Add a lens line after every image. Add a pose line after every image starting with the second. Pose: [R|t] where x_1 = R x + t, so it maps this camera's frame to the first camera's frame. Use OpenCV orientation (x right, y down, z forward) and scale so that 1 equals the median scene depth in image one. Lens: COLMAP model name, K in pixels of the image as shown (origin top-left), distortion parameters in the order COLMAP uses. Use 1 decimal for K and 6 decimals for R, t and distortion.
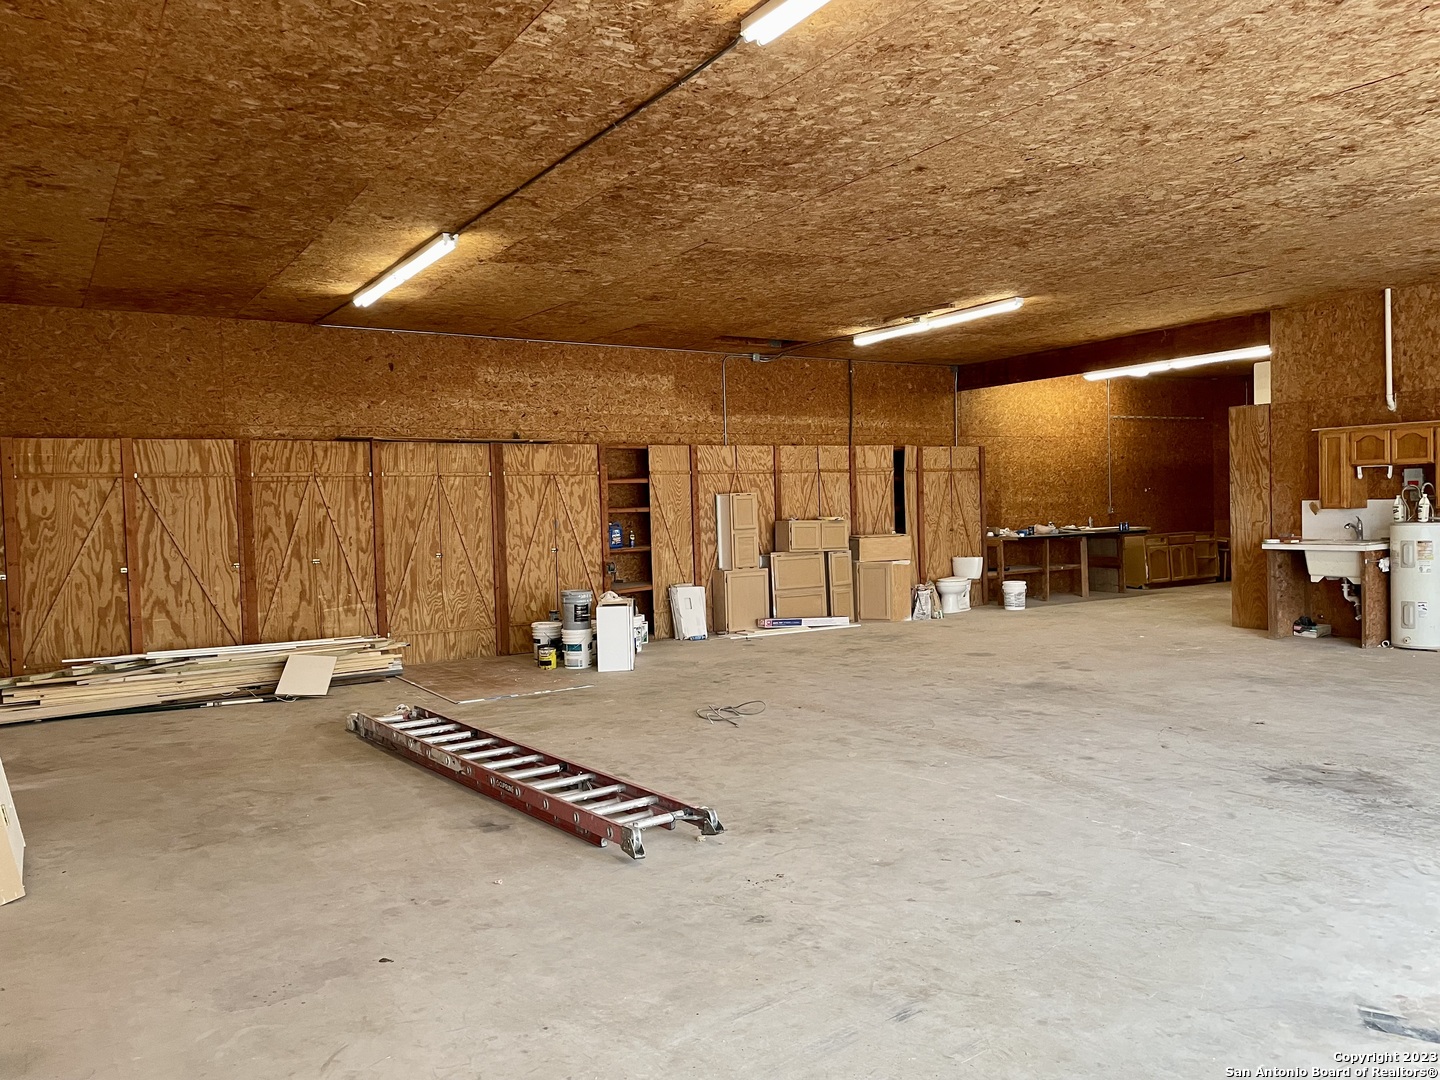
lens RADIAL K [[1070.3, 0, 726.0], [0, 1070.3, 541.5], [0, 0, 1]] dist [0.070425, -0.080646]
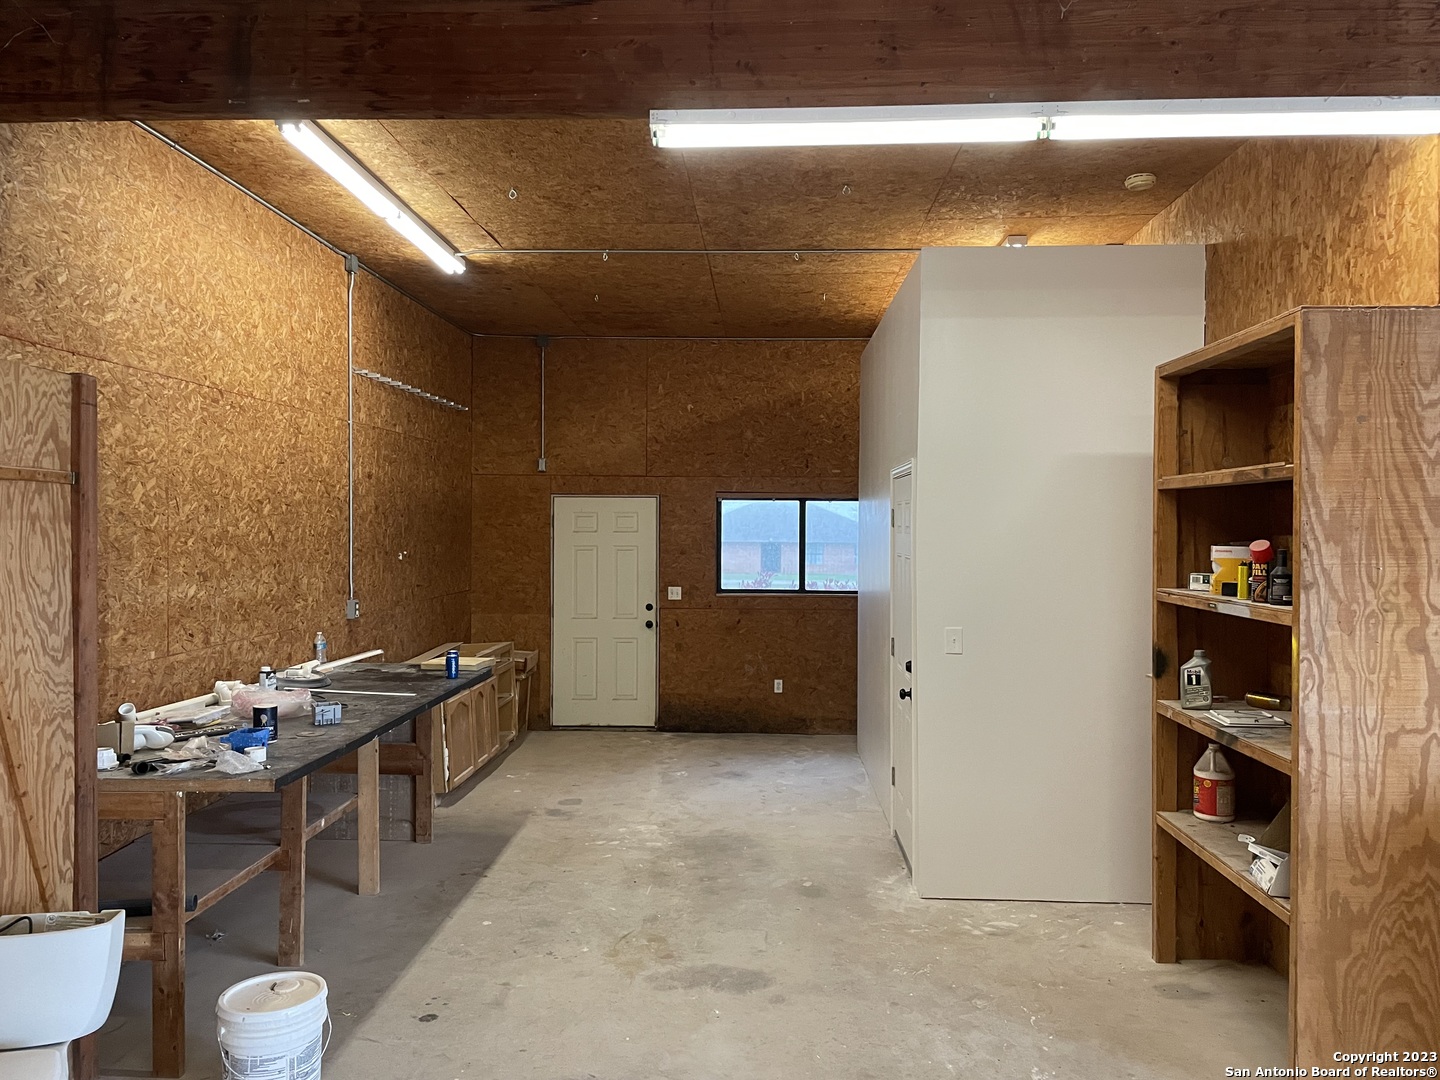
lens RADIAL K [[1070.3, 0, 726.4], [0, 1070.3, 533.9], [0, 0, 1]] dist [0.070425, -0.080646]
pose [[0.566151, 0.024545, 0.823936, 0.165641], [0.009060, 0.999311, -0.035995, -0.060000], [-0.824252, 0.027844, 0.565538, 0.985146]]
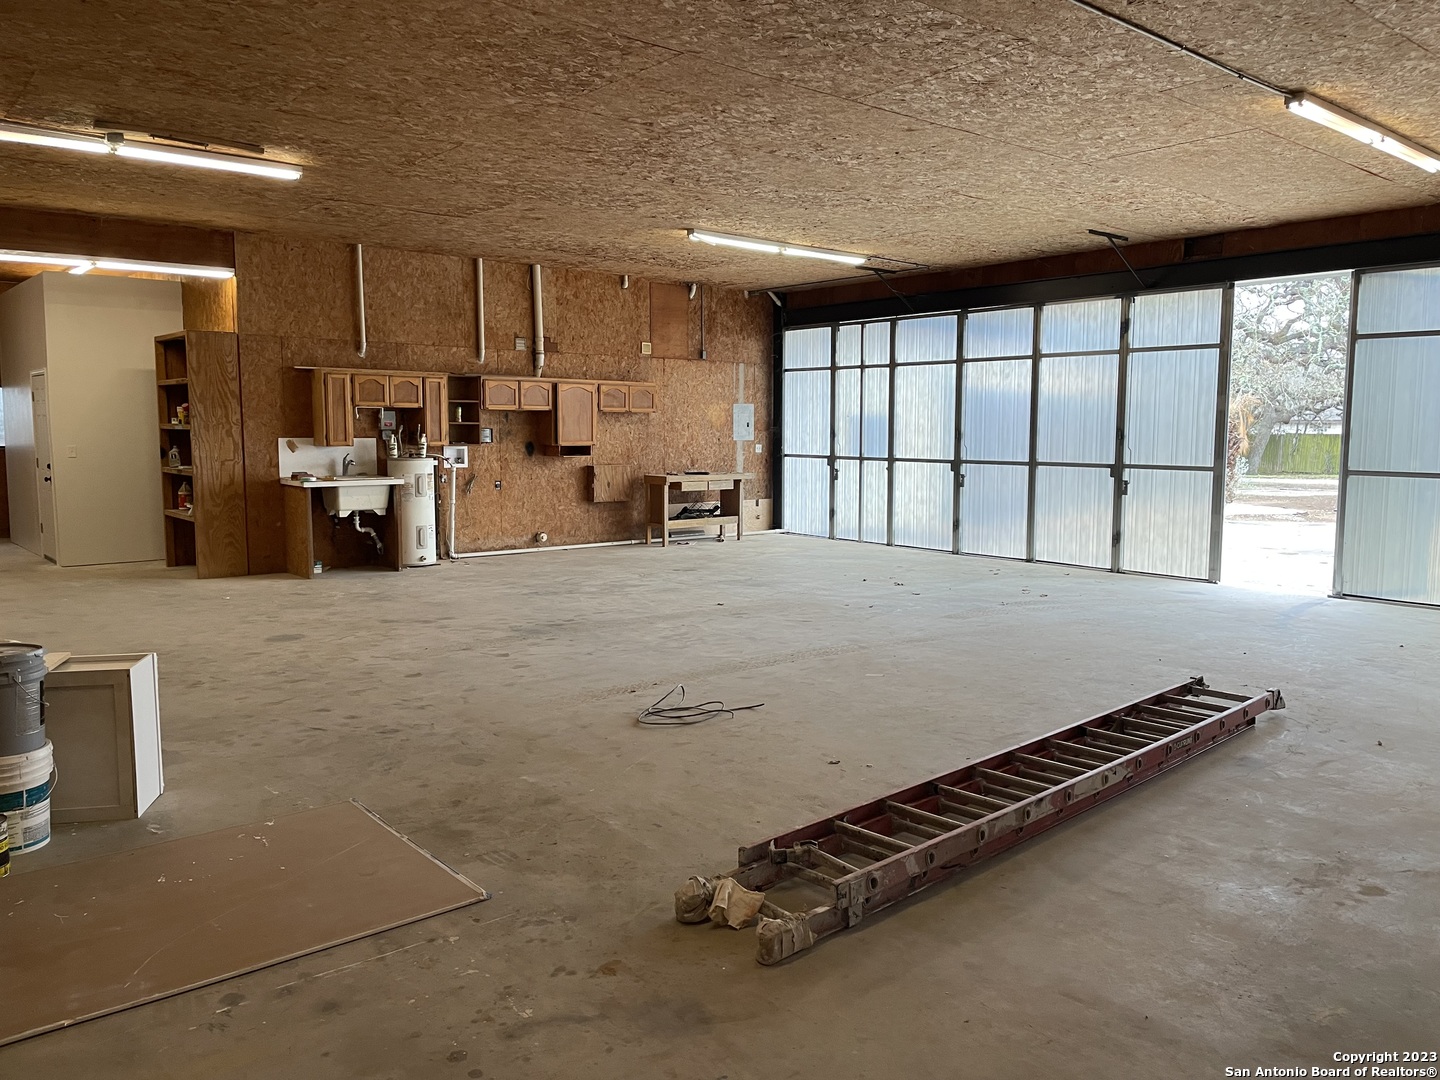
lens RADIAL K [[1070.3, 0, 710.6], [0, 1070.3, 537.5], [0, 0, 1]] dist [0.070425, -0.080646]
pose [[-0.138172, -0.079101, 0.987244, -0.479076], [0.036485, 0.995722, 0.084886, -0.016183], [-0.989736, 0.047748, -0.134695, 0.720647]]
